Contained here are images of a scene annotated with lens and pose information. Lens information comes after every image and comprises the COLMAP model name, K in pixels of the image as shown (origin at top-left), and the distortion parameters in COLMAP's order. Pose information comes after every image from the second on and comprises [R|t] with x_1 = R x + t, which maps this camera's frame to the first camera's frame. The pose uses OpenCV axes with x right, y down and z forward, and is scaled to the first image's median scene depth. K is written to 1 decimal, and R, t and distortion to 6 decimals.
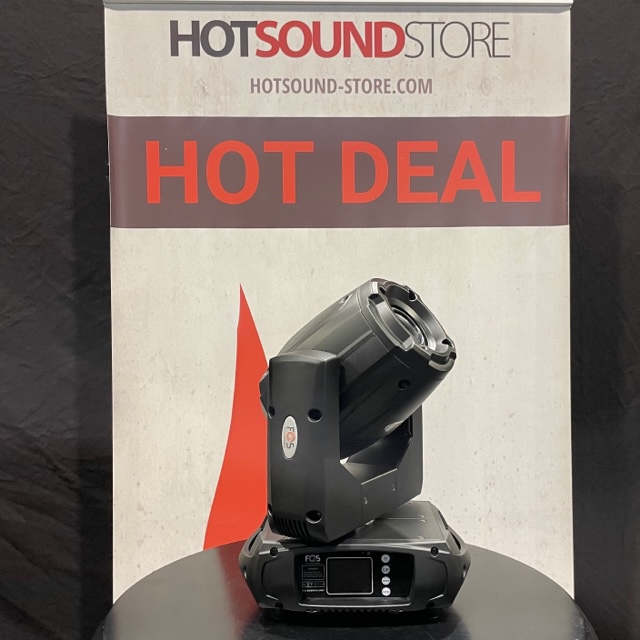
lens RADIAL K [[706.7, 0, 347.5], [0, 706.7, 336.4], [0, 0, 1]] dist [0.072201, -0.097185]
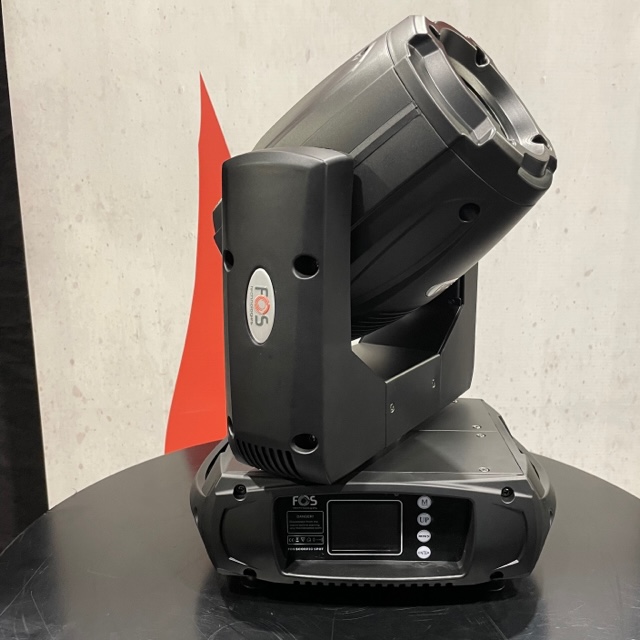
lens RADIAL K [[667.9, 0, 332.6], [0, 667.9, 320.8], [0, 0, 1]] dist [0.046496, -0.055842]
pose [[0.999658, 0.009321, -0.024427, -0.012006], [-0.004865, 0.984285, 0.176520, 0.057471], [0.025688, -0.176341, 0.983994, 0.451753]]
